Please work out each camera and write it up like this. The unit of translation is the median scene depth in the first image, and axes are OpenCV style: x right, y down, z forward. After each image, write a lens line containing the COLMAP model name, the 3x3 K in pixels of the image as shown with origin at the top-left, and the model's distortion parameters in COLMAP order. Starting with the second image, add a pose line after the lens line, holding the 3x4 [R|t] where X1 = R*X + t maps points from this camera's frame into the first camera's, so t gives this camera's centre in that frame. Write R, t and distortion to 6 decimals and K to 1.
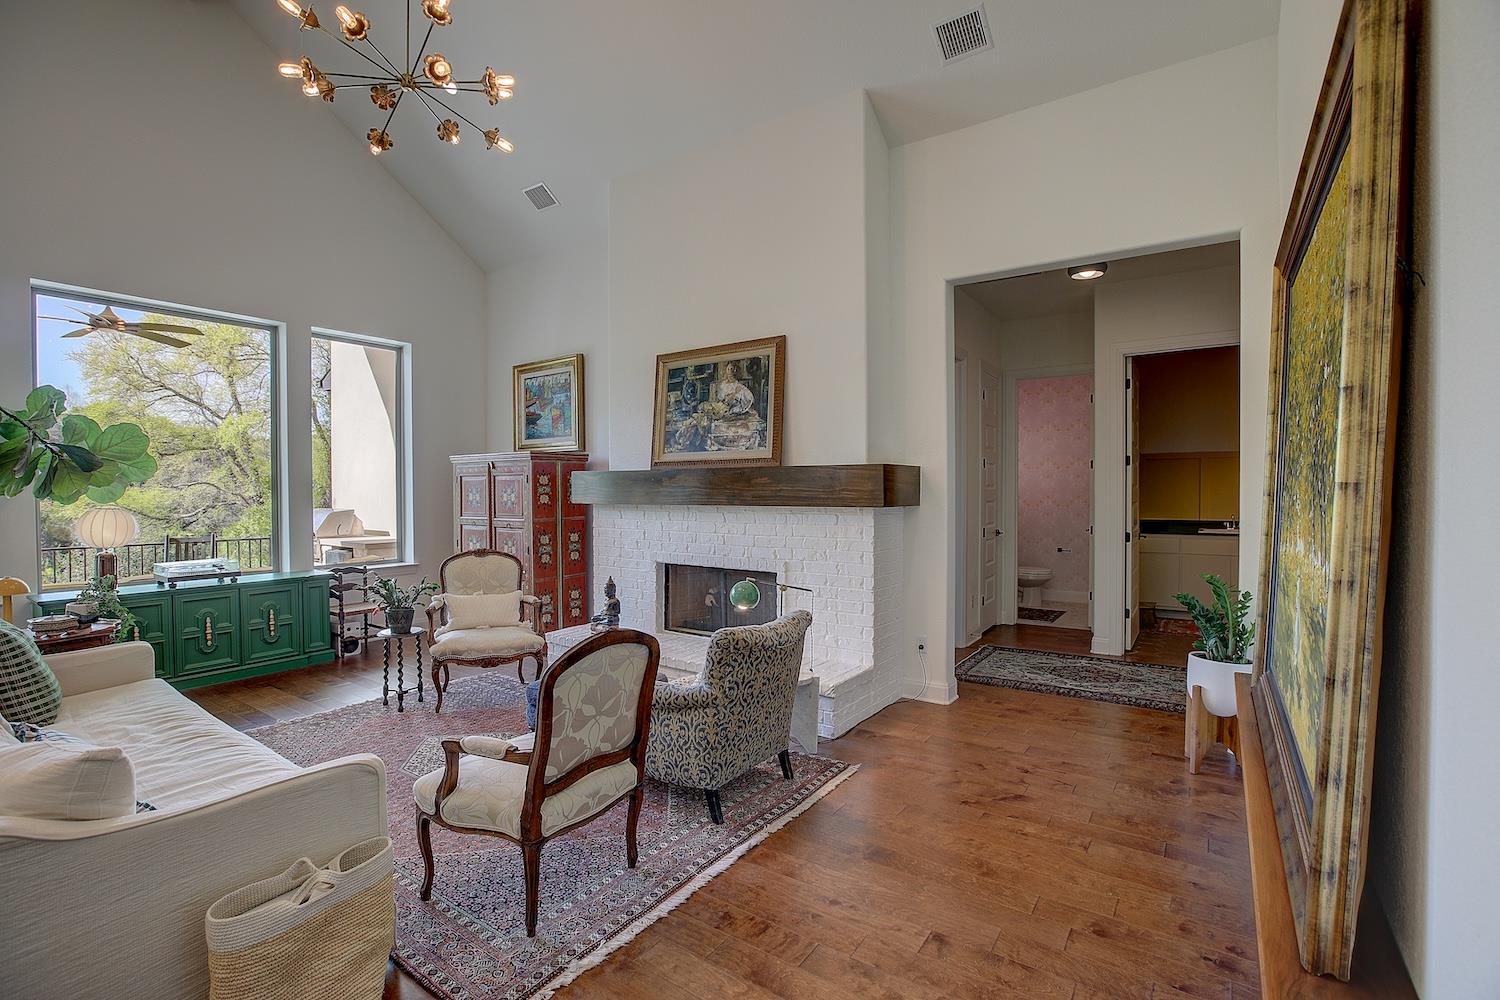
lens RADIAL K [[683.8, 0, 747.5], [0, 683.8, 496.7], [0, 0, 1]] dist [-0.033230, 0.008234]
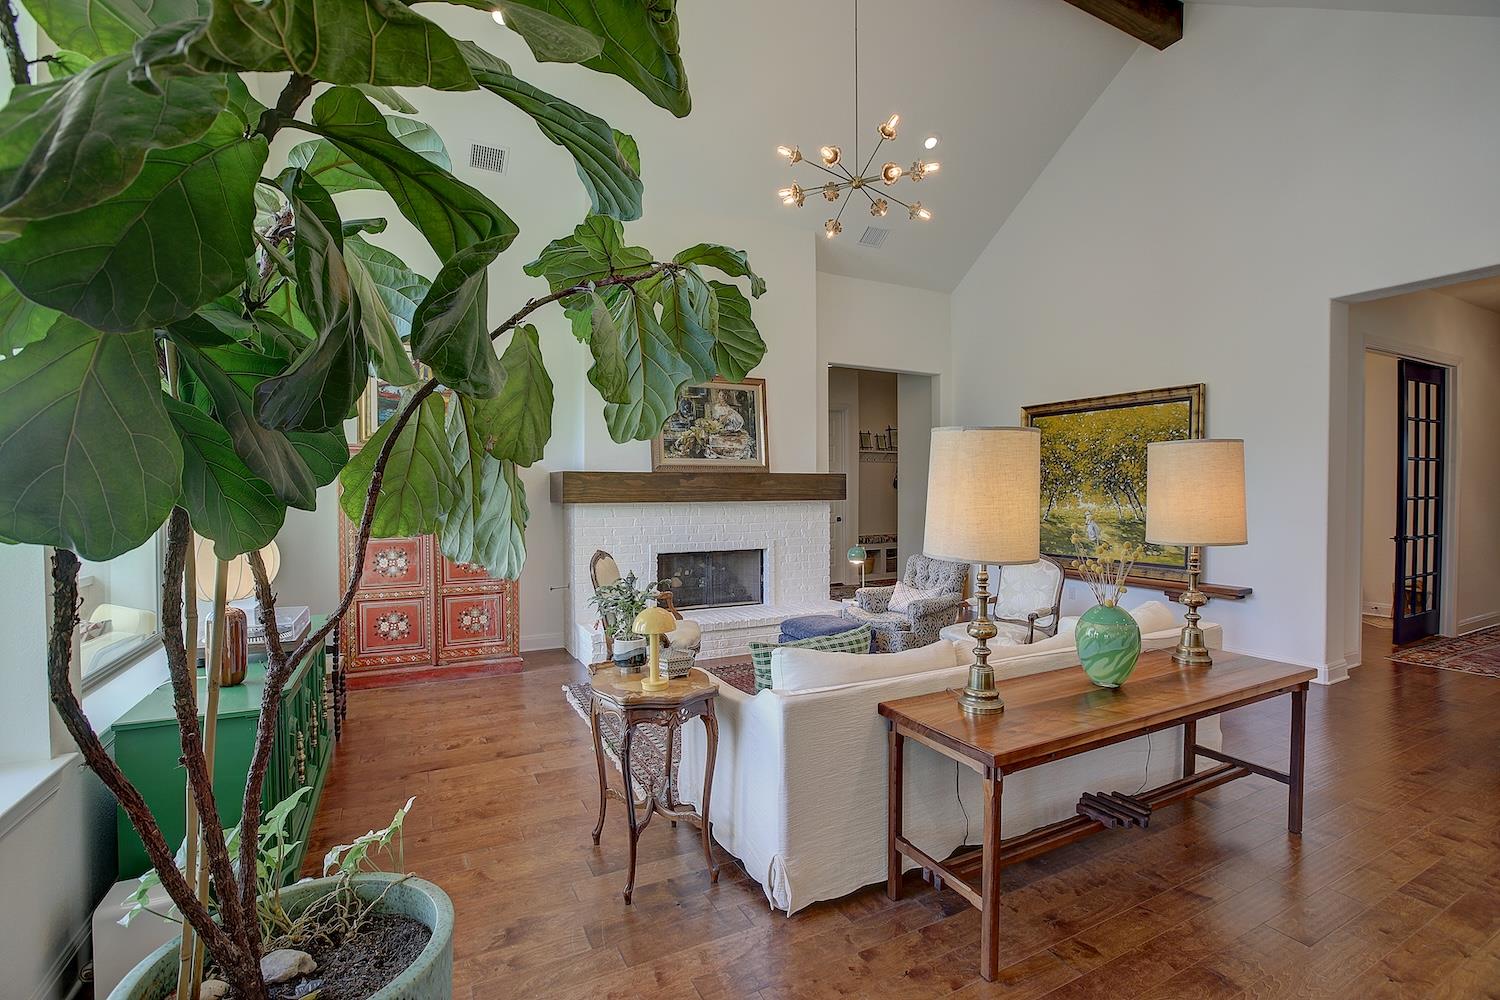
lens RADIAL K [[683.8, 0, 753.3], [0, 683.8, 498.4], [0, 0, 1]] dist [-0.033230, 0.008234]
pose [[0.465782, -0.016414, 0.884747, -1.137869], [0.010471, 0.999860, 0.013037, -0.009572], [-0.884837, 0.003192, 0.465889, 0.349905]]
